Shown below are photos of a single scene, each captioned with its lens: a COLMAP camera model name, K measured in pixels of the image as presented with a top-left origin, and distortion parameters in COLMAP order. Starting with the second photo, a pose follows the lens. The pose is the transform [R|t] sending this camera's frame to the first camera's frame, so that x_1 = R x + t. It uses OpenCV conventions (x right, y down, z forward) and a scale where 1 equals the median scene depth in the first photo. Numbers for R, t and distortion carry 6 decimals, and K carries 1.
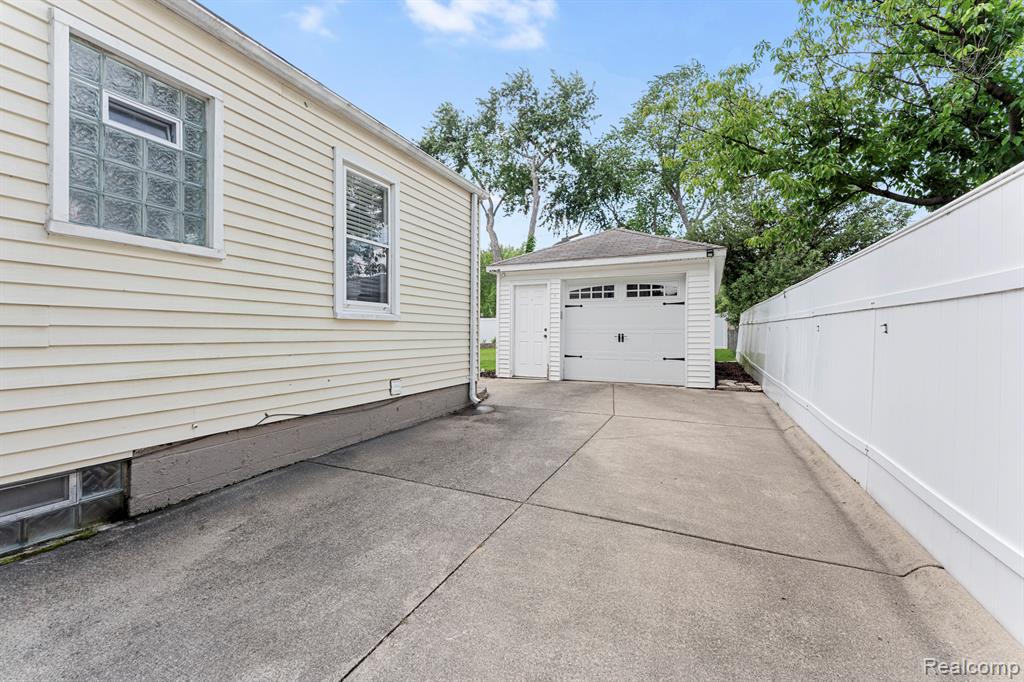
lens RADIAL K [[408.5, 0, 507.1], [0, 408.5, 332.7], [0, 0, 1]] dist [-0.002160, -0.000139]
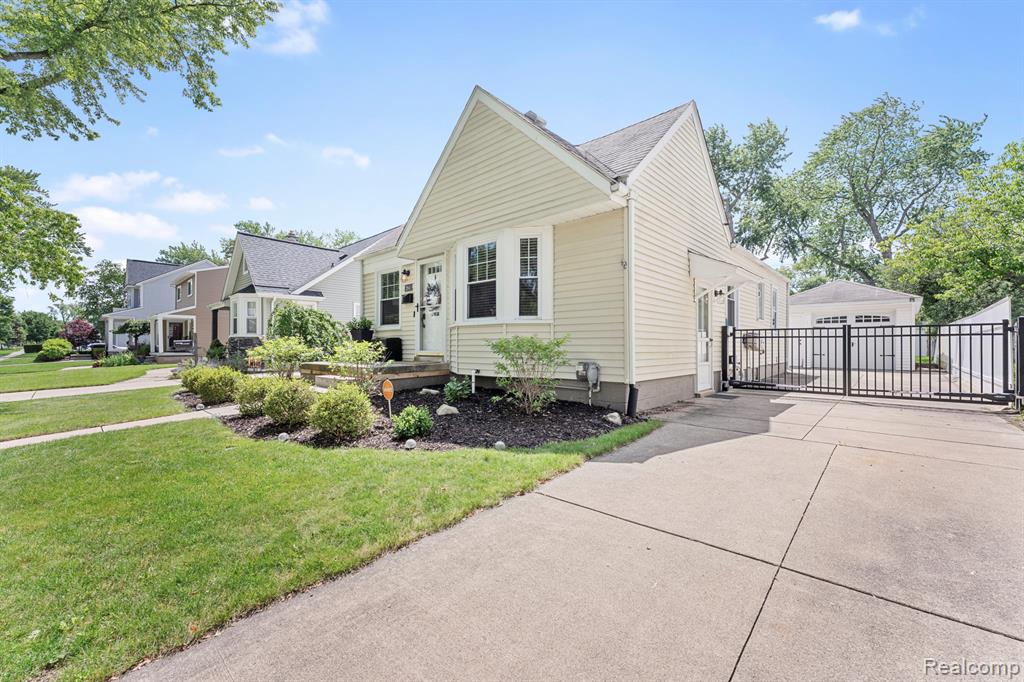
lens RADIAL K [[408.5, 0, 519.4], [0, 408.5, 348.6], [0, 0, 1]] dist [-0.002160, -0.000139]
pose [[0.957443, 0.006032, -0.288559, -0.169249], [-0.004035, 0.999964, 0.007515, 0.005980], [0.288593, -0.006031, 0.957433, -0.323555]]
